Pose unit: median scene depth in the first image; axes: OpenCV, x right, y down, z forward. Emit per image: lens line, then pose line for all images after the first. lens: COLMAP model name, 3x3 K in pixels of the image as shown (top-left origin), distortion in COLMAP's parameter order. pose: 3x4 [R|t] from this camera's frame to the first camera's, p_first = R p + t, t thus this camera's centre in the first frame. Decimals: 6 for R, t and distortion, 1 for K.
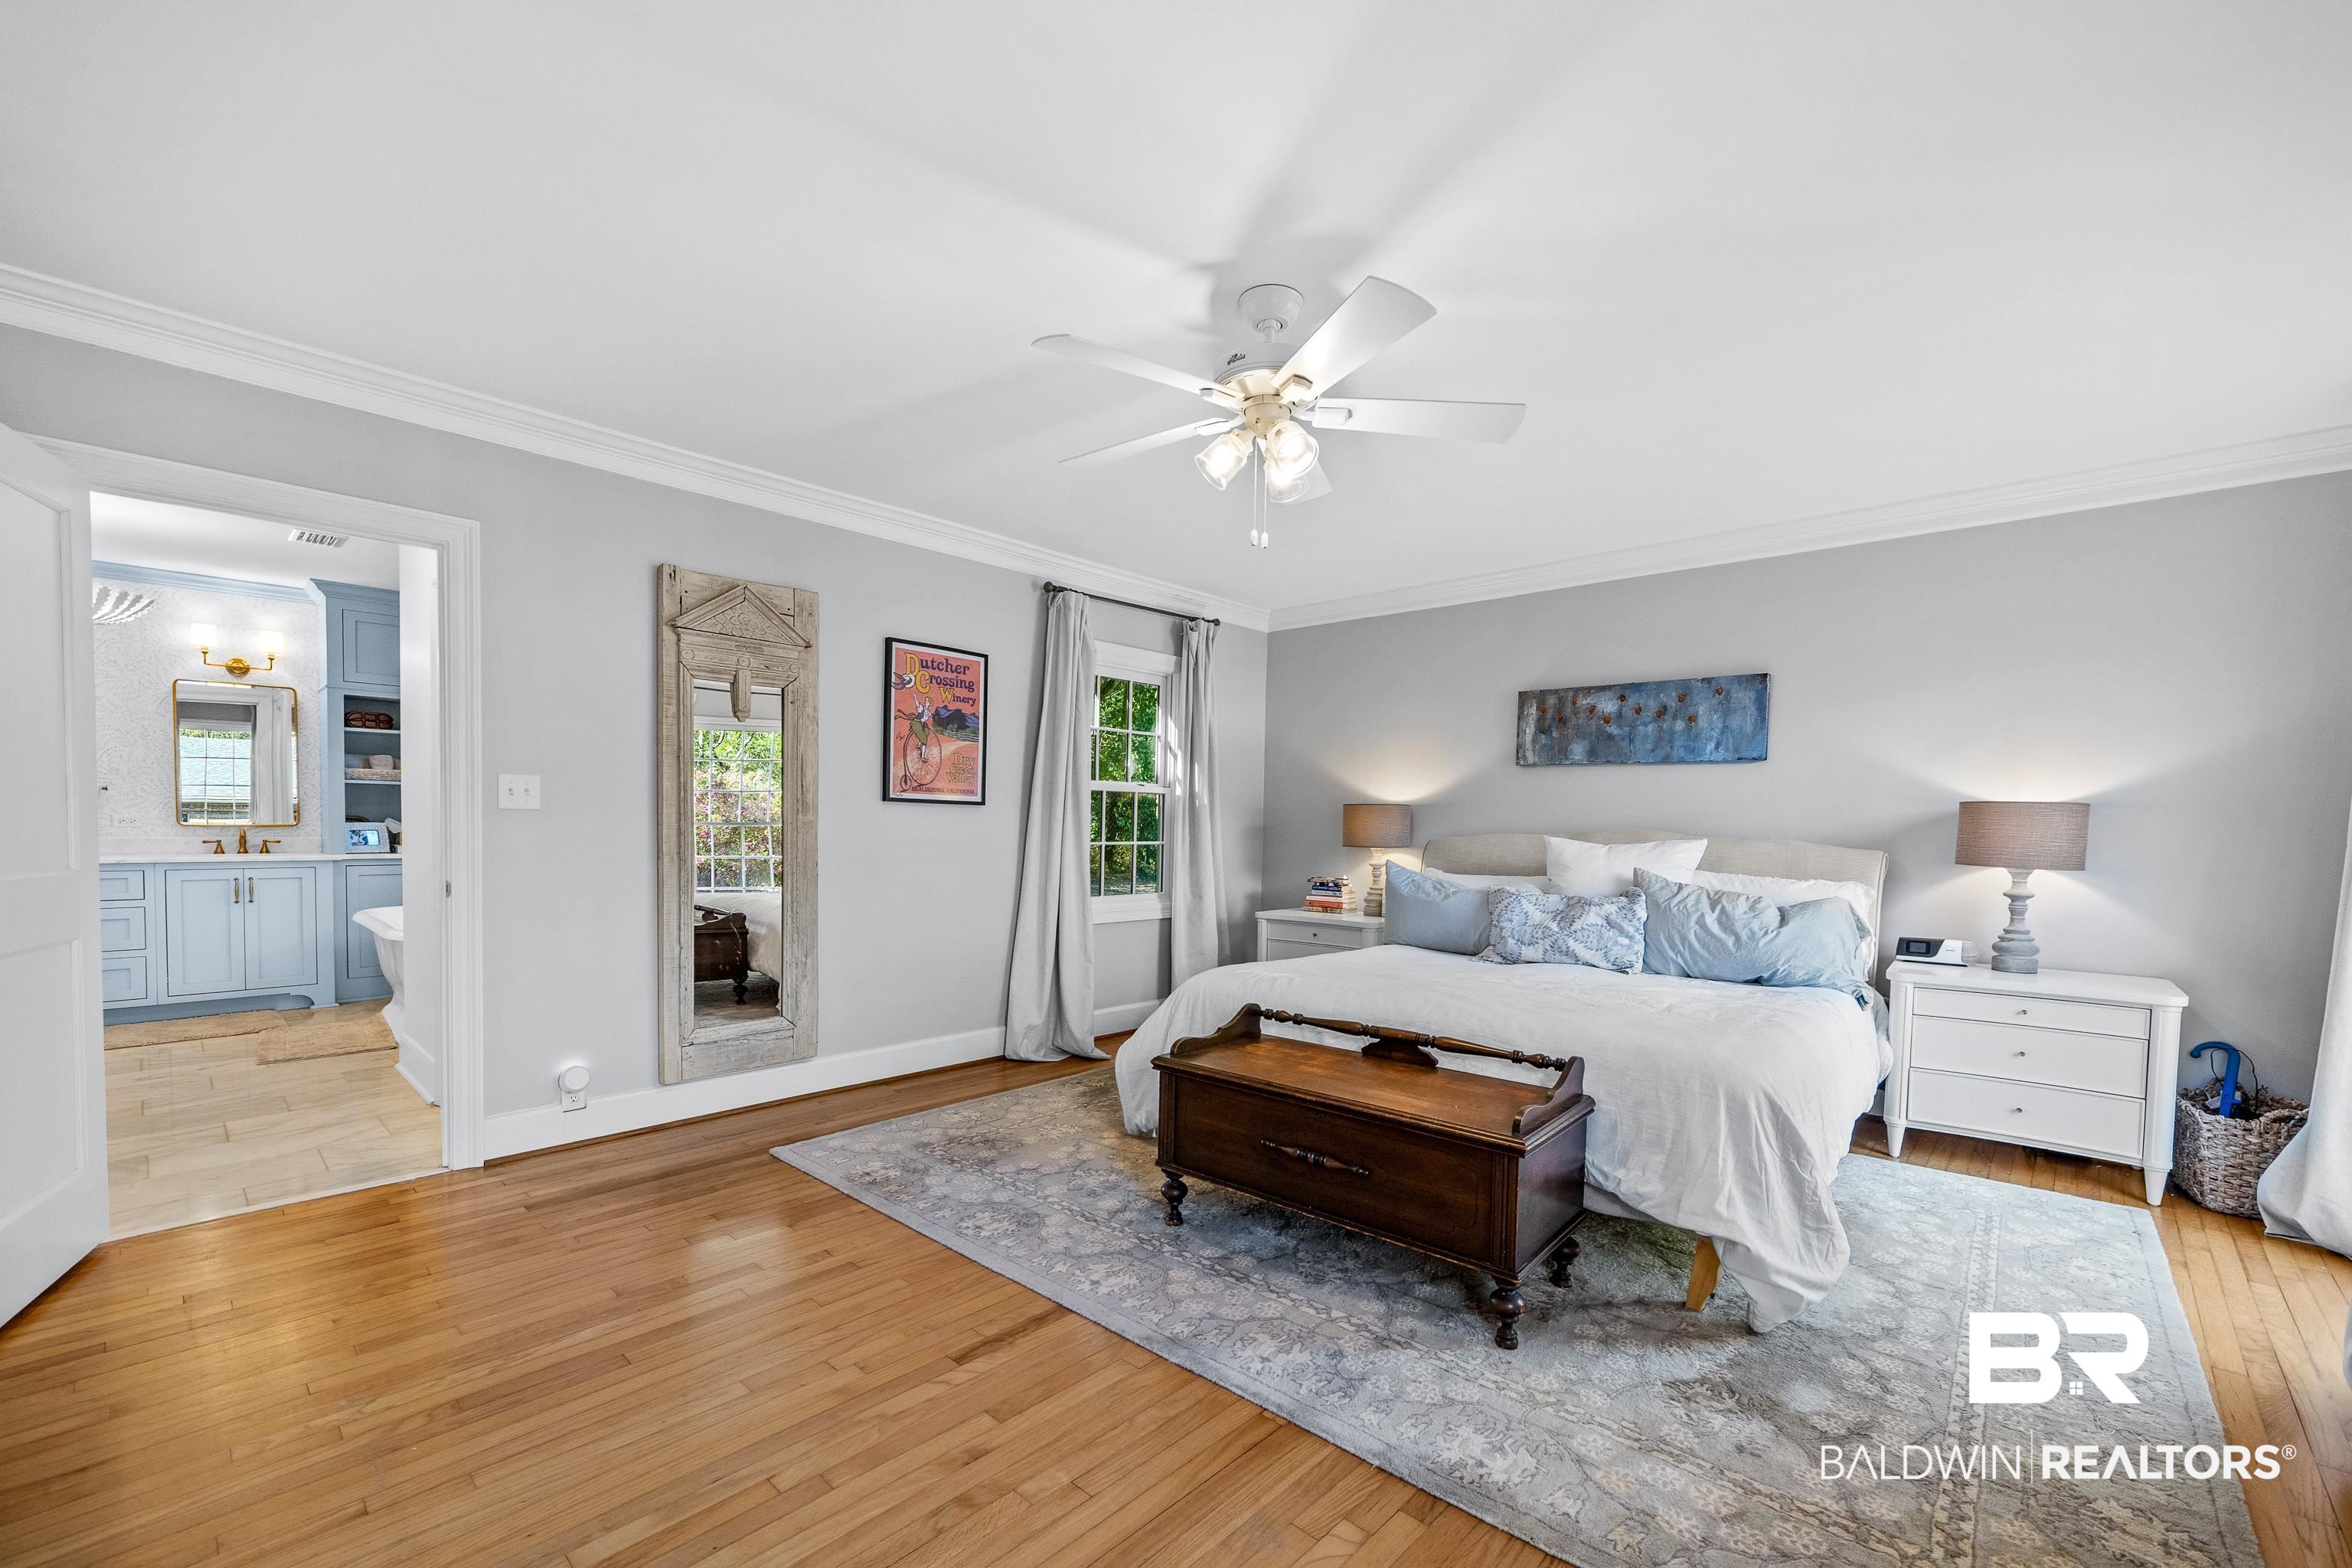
lens RADIAL K [[954.7, 0, 1184.1], [0, 954.7, 838.1], [0, 0, 1]] dist [-0.000502, -0.000088]
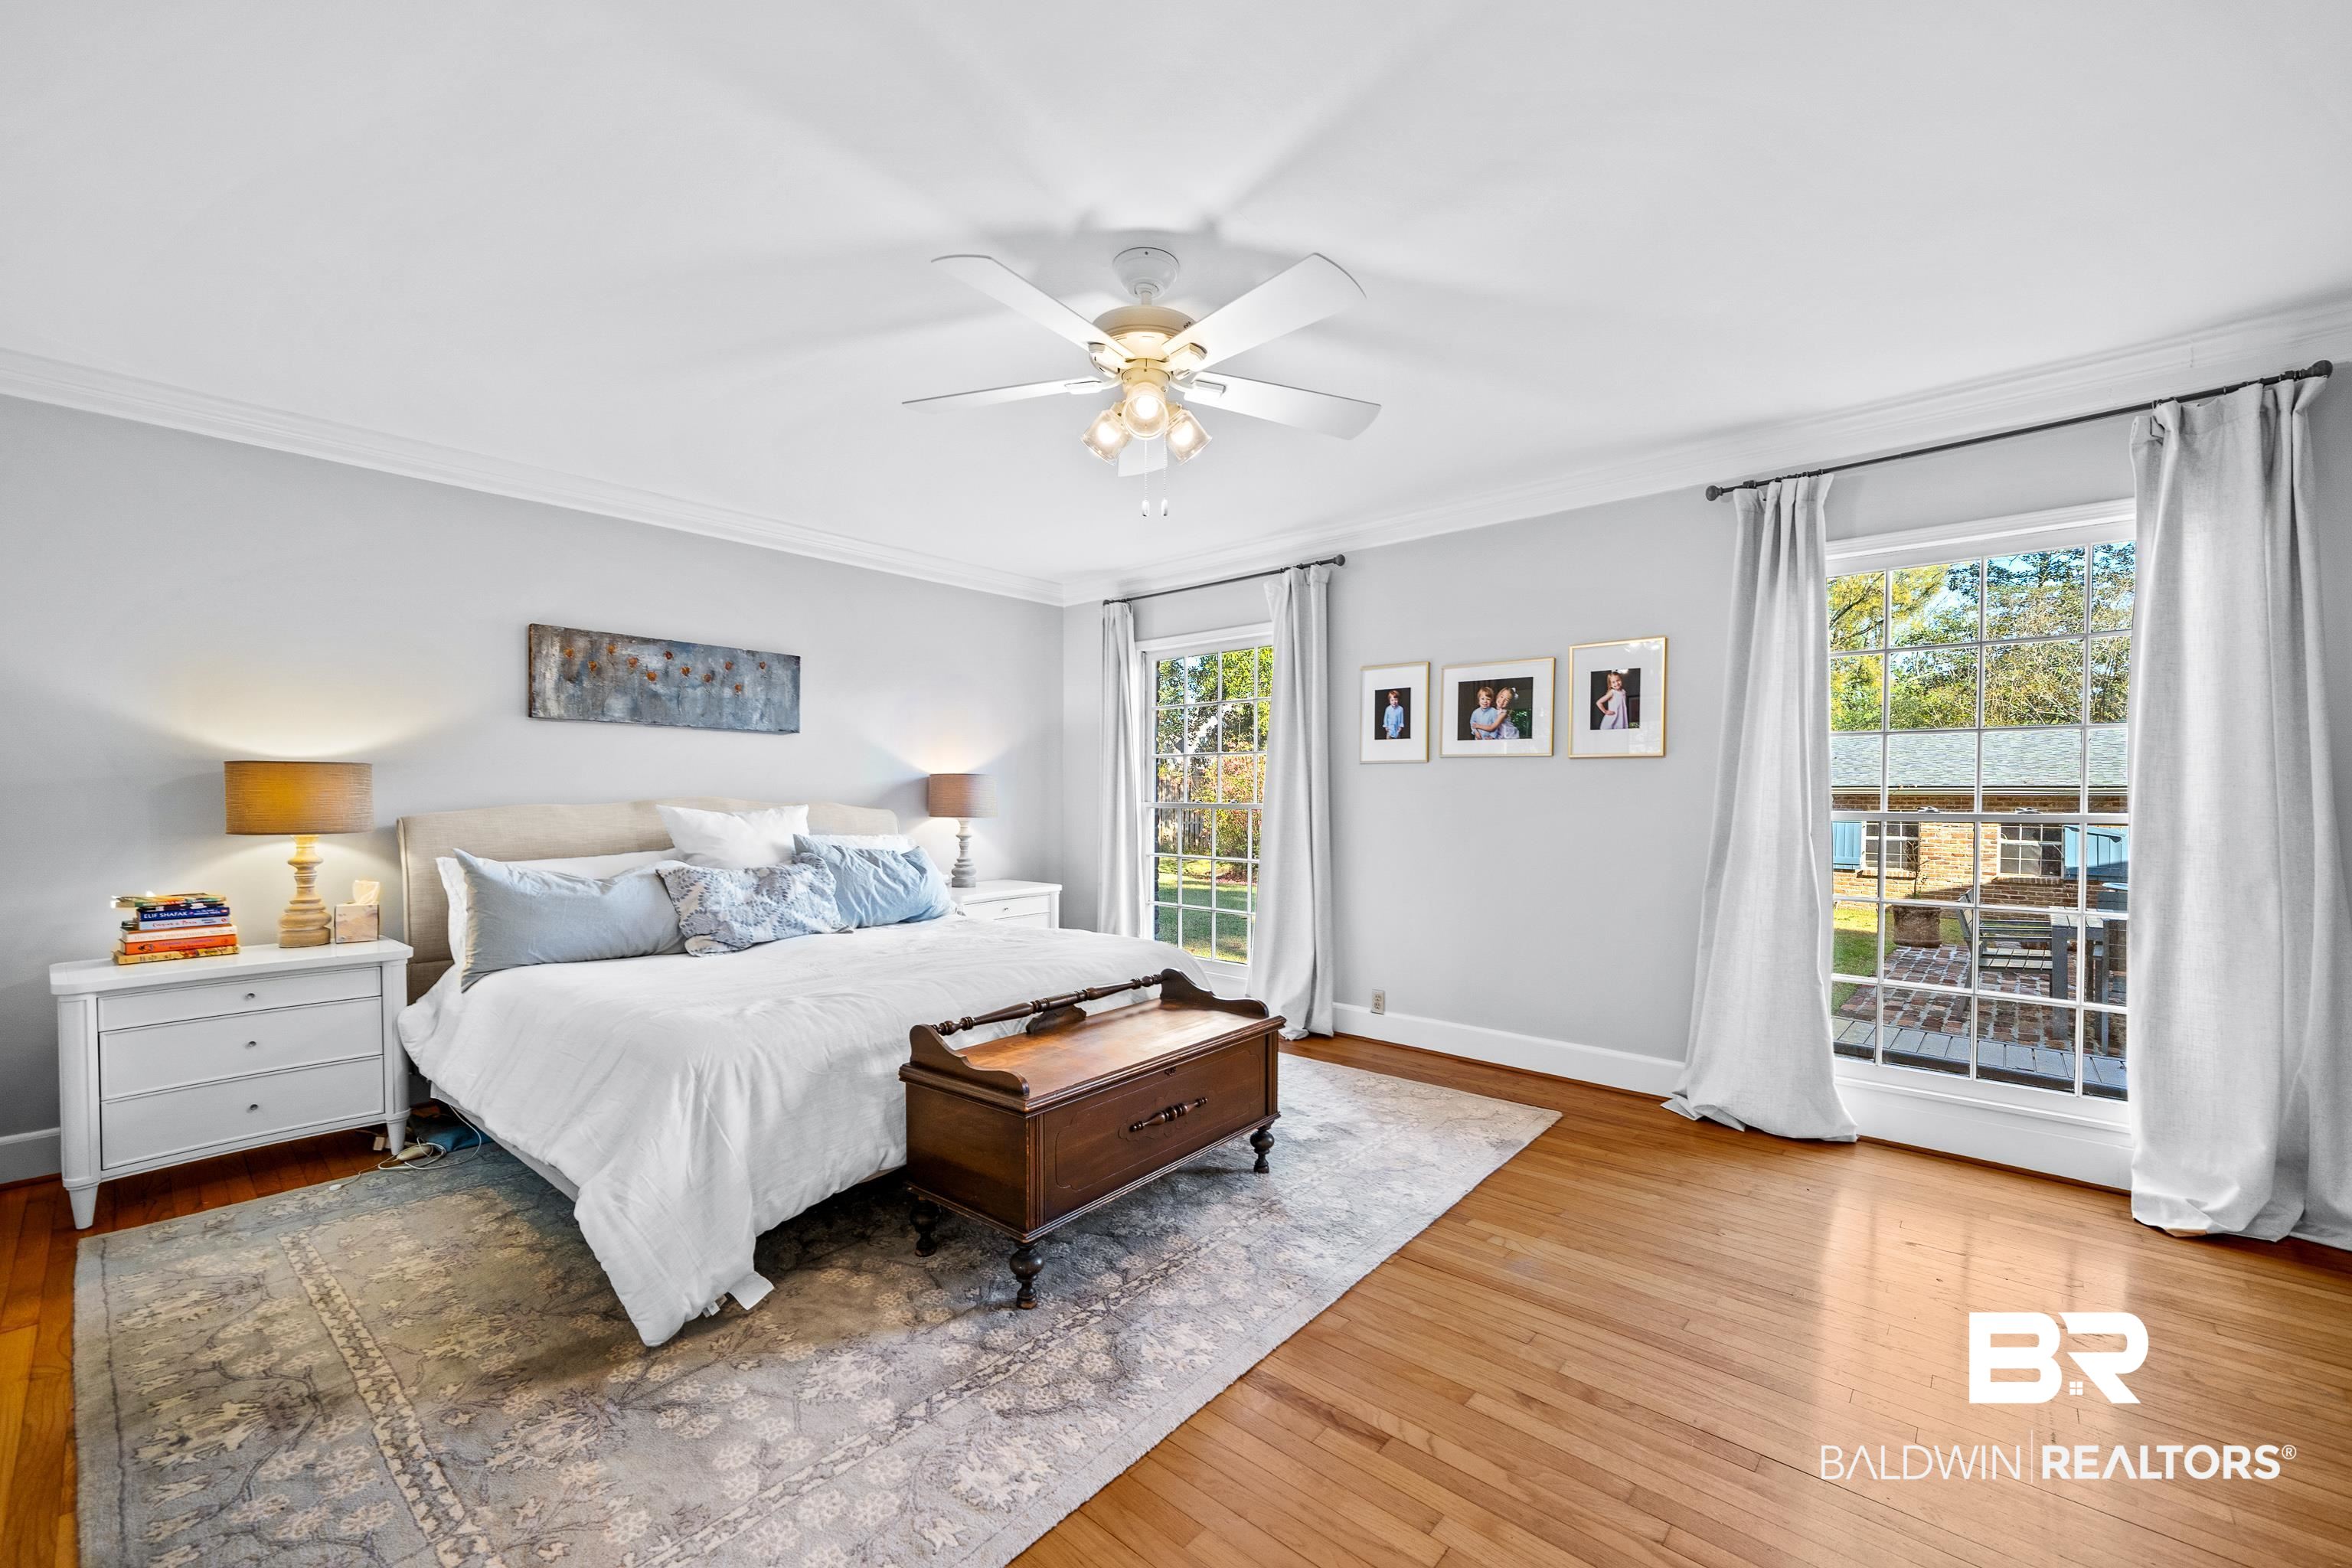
lens RADIAL K [[947.4, 0, 1170.0], [0, 947.4, 796.6], [0, 0, 1]] dist [-0.001325, -0.000063]
pose [[-0.016431, -0.017213, 0.999717, -0.498095], [0.016565, 0.999710, 0.017485, -0.018412], [-0.999728, 0.016847, -0.016141, 0.558967]]
